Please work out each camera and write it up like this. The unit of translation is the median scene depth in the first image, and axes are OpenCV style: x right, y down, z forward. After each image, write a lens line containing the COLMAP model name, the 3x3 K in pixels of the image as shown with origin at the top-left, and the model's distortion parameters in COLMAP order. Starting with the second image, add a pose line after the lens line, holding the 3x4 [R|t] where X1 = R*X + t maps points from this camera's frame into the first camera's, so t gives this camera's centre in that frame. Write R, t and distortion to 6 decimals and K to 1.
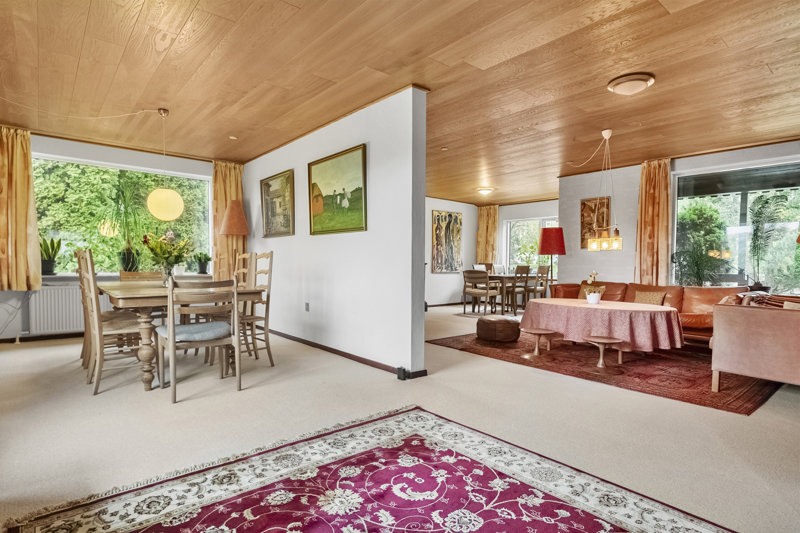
lens RADIAL K [[439.9, 0, 380.3], [0, 439.9, 271.3], [0, 0, 1]] dist [0.013390, -0.006287]
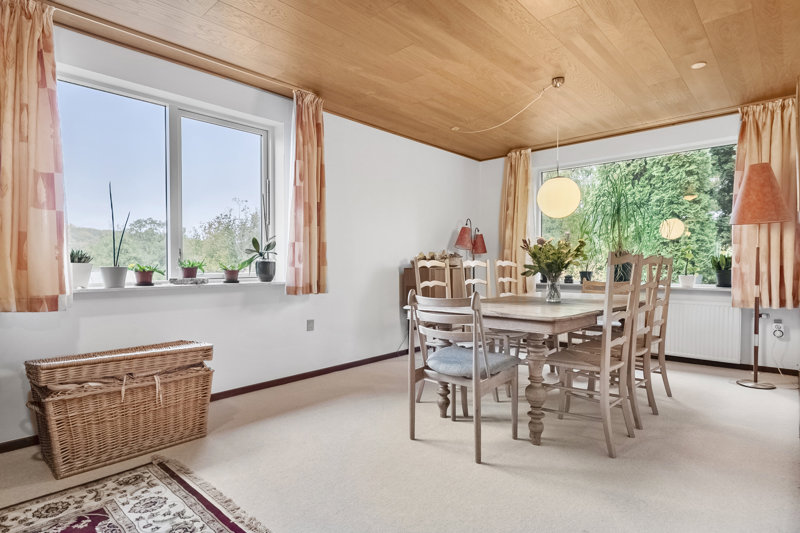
lens RADIAL K [[439.9, 0, 399.3], [0, 439.9, 270.1], [0, 0, 1]] dist [0.013390, -0.006287]
pose [[0.130502, 0.000630, -0.991448, 0.149144], [-0.016089, 0.999869, -0.001482, -0.009069], [0.991318, 0.016144, 0.130495, 0.355920]]
